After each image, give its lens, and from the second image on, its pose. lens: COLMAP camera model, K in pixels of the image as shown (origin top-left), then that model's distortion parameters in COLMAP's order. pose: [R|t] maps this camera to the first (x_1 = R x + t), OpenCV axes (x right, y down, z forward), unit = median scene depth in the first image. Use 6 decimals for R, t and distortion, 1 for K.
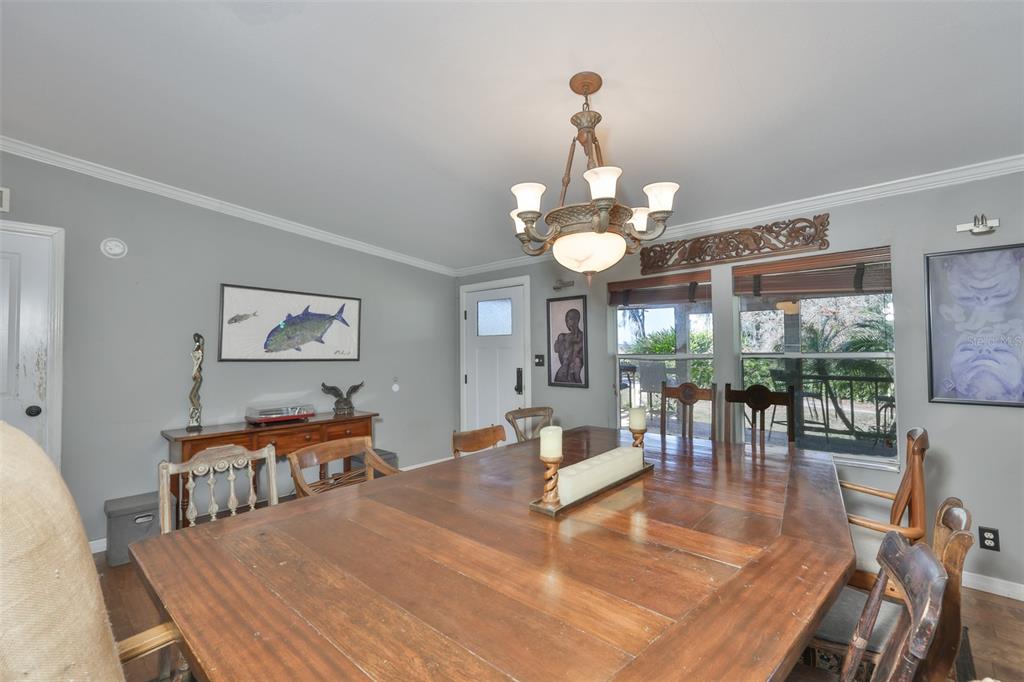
lens RADIAL K [[438.5, 0, 511.9], [0, 438.5, 342.7], [0, 0, 1]] dist [-0.001247, -0.000030]
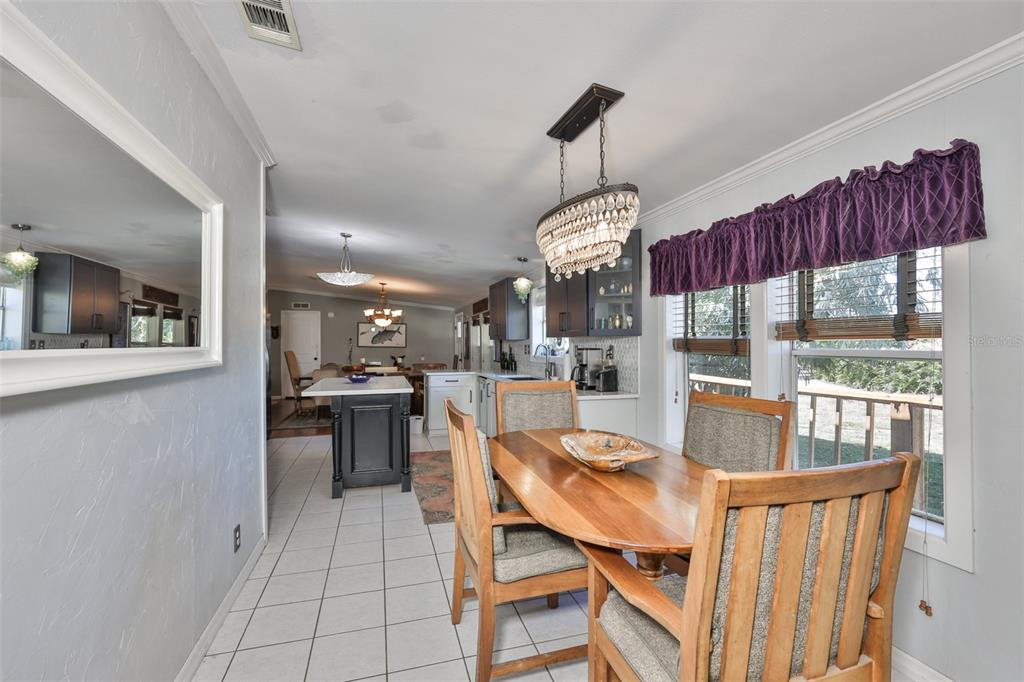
lens RADIAL K [[438.5, 0, 511.1], [0, 438.5, 343.7], [0, 0, 1]] dist [-0.001247, -0.000030]
pose [[0.855453, 0.001595, -0.517878, 1.804589], [0.004911, 0.999925, 0.011192, -0.009089], [0.517857, -0.012118, 0.855381, -1.072067]]
